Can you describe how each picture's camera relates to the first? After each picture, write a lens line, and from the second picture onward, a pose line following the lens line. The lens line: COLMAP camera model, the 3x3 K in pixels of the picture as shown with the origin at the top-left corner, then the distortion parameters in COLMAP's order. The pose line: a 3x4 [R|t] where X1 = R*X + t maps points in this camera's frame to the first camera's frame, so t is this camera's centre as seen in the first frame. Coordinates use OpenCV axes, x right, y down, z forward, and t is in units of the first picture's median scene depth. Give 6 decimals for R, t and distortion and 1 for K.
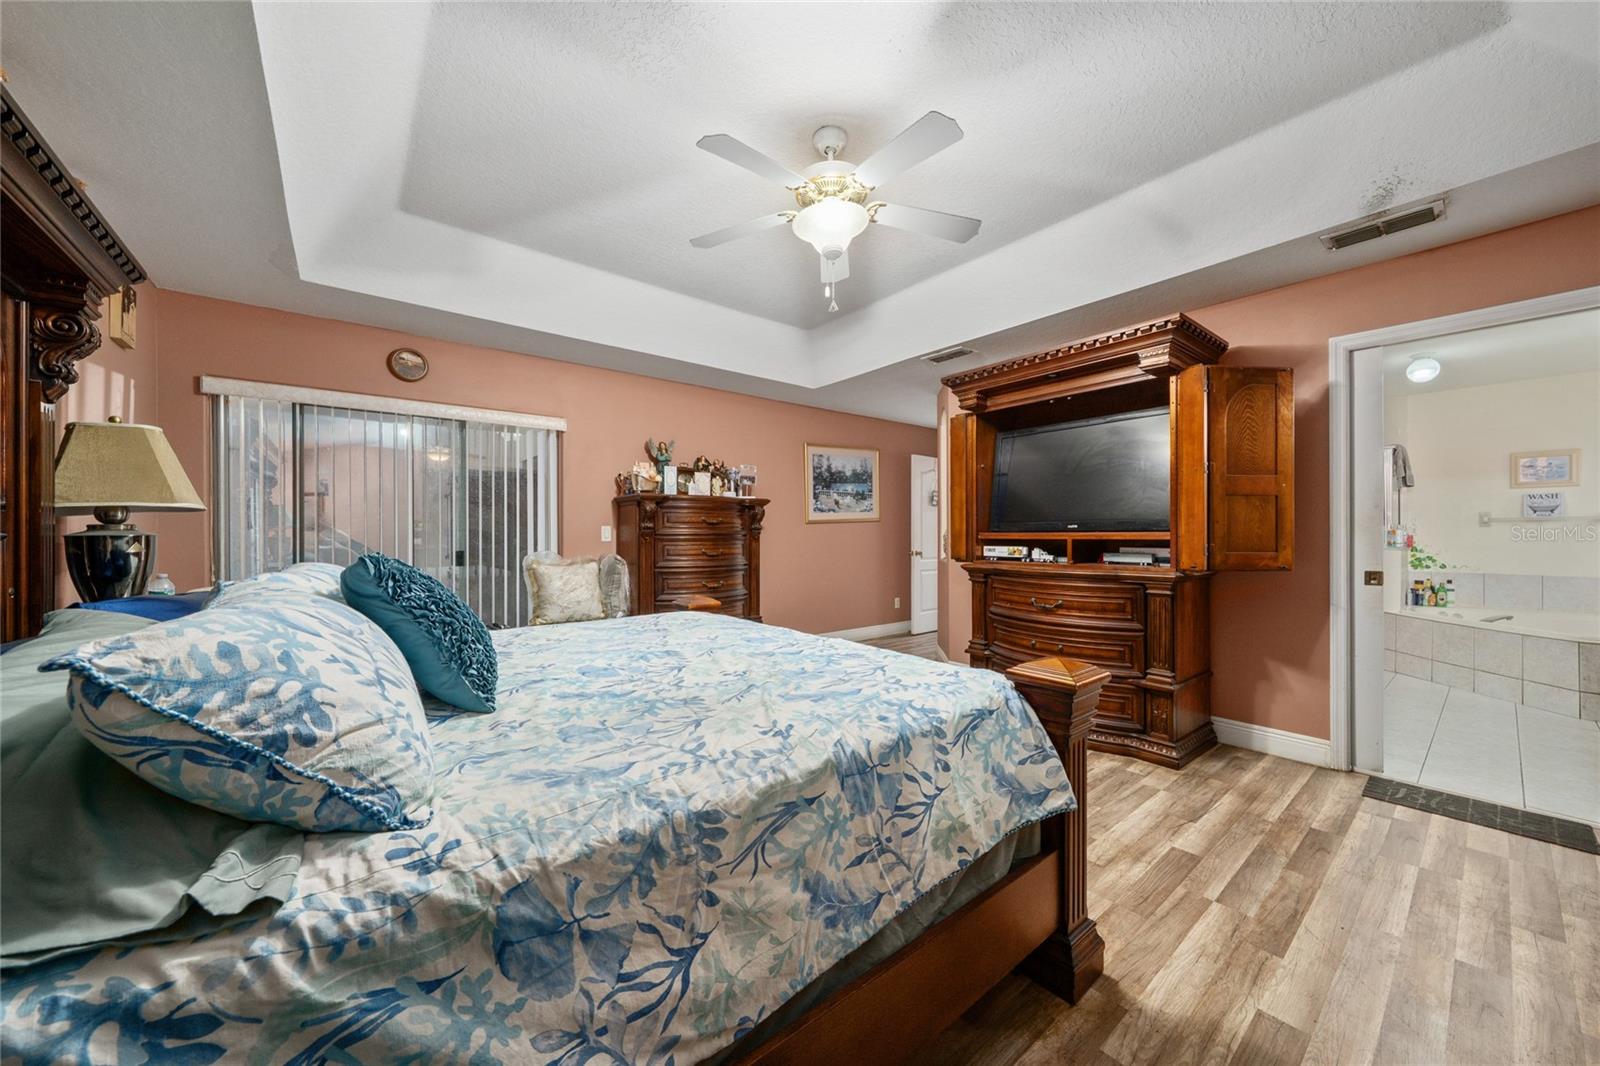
lens RADIAL K [[556.0, 0, 809.0], [0, 556.0, 533.6], [0, 0, 1]] dist [0.000801, 0.000337]
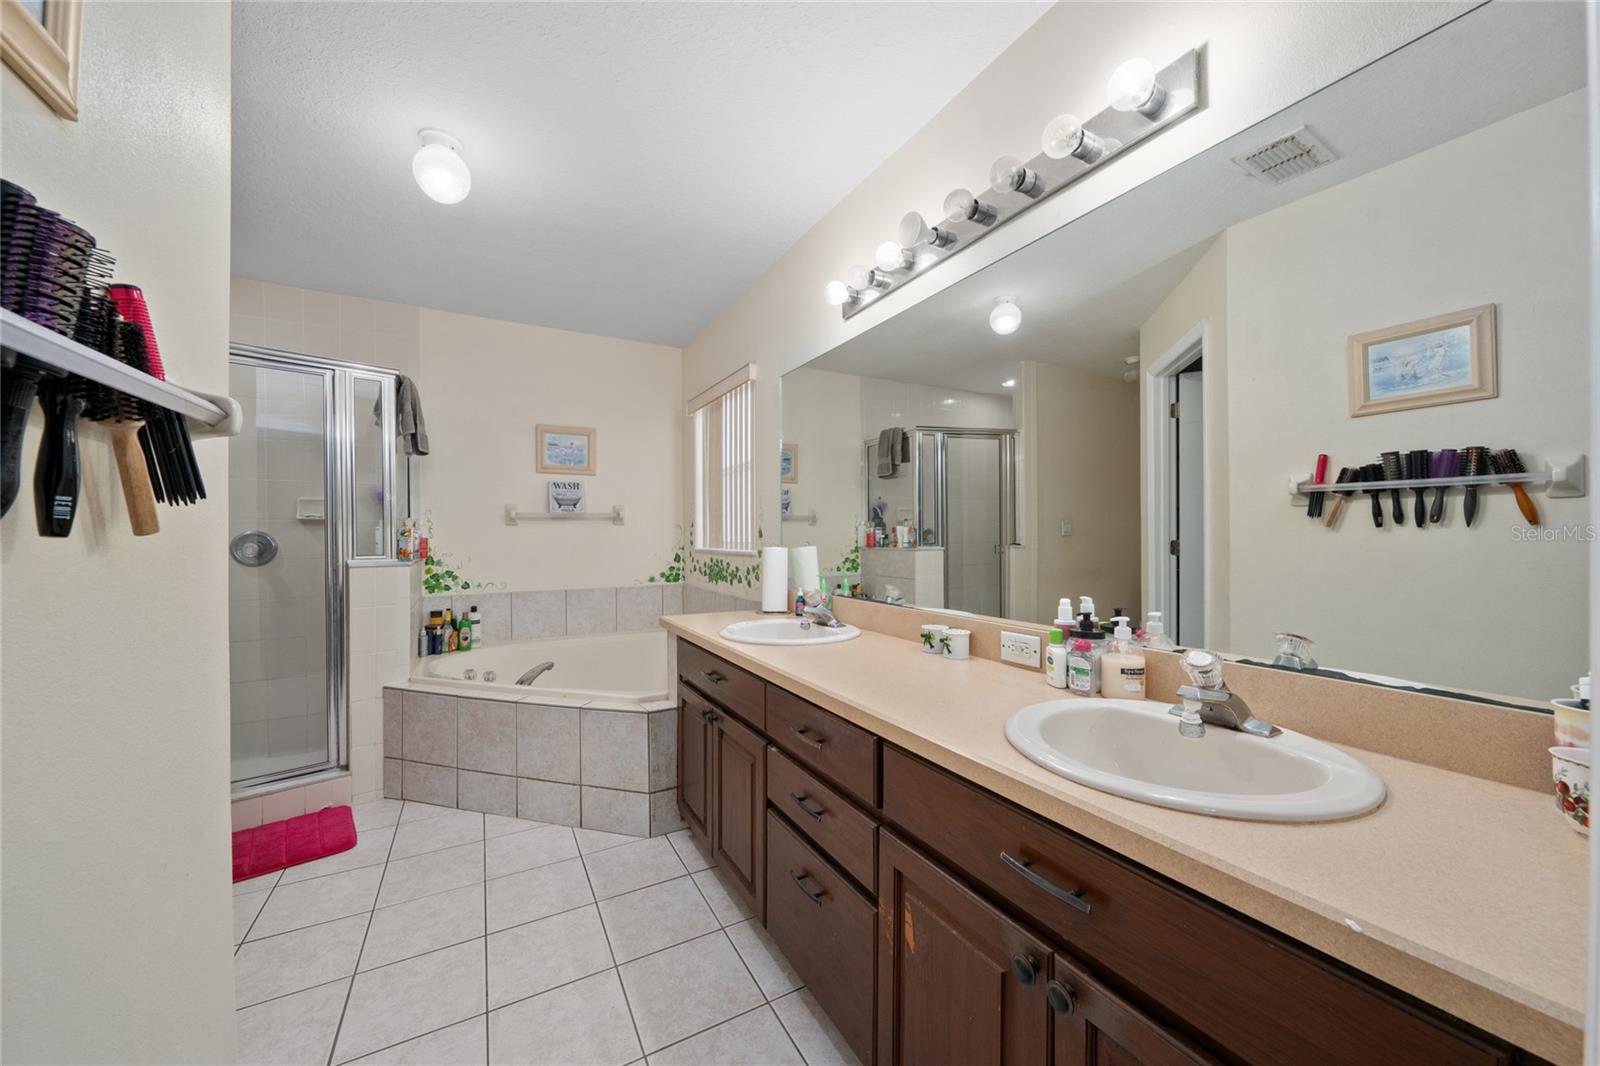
lens RADIAL K [[556.0, 0, 808.2], [0, 556.0, 531.0], [0, 0, 1]] dist [0.000801, 0.000337]
pose [[0.146454, -0.002932, 0.989213, 0.567035], [0.005335, 0.999983, 0.002174, -0.004510], [-0.989203, 0.004959, 0.146468, 0.520704]]
